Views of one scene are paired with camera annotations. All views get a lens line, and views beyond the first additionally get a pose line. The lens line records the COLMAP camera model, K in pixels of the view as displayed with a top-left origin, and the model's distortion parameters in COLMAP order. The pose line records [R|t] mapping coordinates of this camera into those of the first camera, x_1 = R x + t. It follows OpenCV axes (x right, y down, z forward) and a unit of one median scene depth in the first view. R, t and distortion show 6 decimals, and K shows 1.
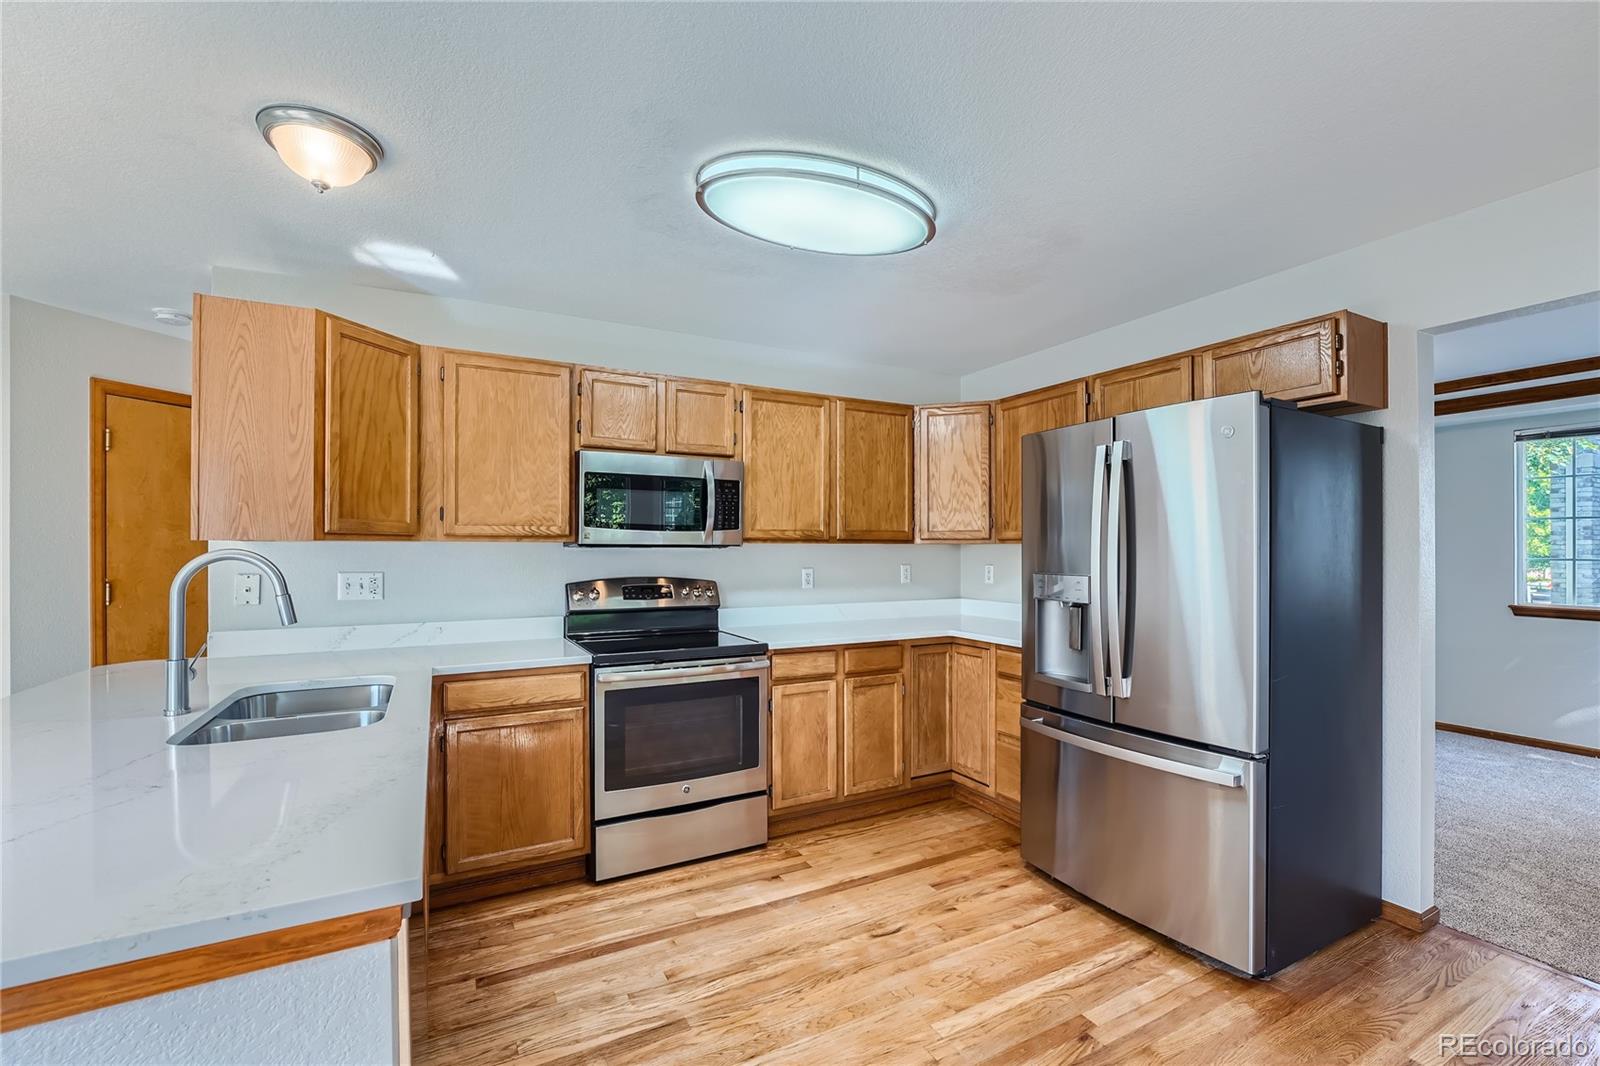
lens RADIAL K [[679.1, 0, 793.9], [0, 679.1, 547.0], [0, 0, 1]] dist [-0.012278, -0.000068]
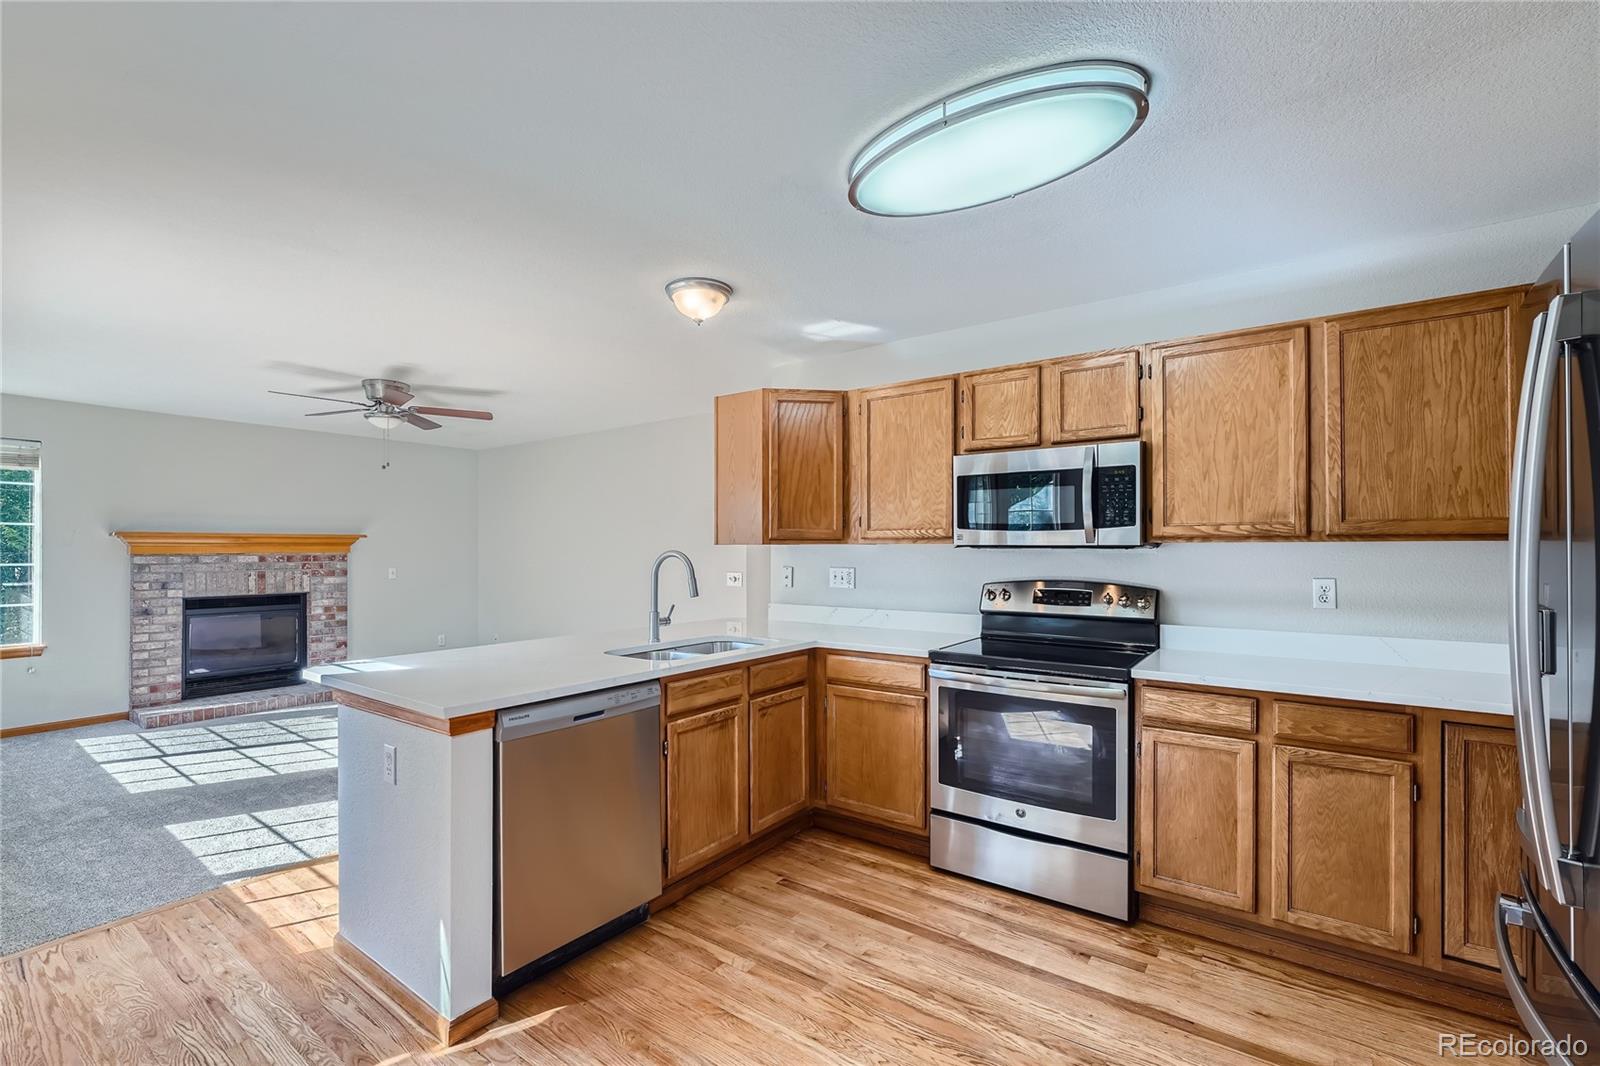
lens RADIAL K [[701.0, 0, 799.7], [0, 701.0, 543.3], [0, 0, 1]] dist [-0.010153, 0.000586]
pose [[0.431094, -0.008679, -0.902265, 0.568433], [0.003520, 0.999962, -0.007937, 0.000063], [0.902300, 0.000246, 0.431108, 0.323004]]
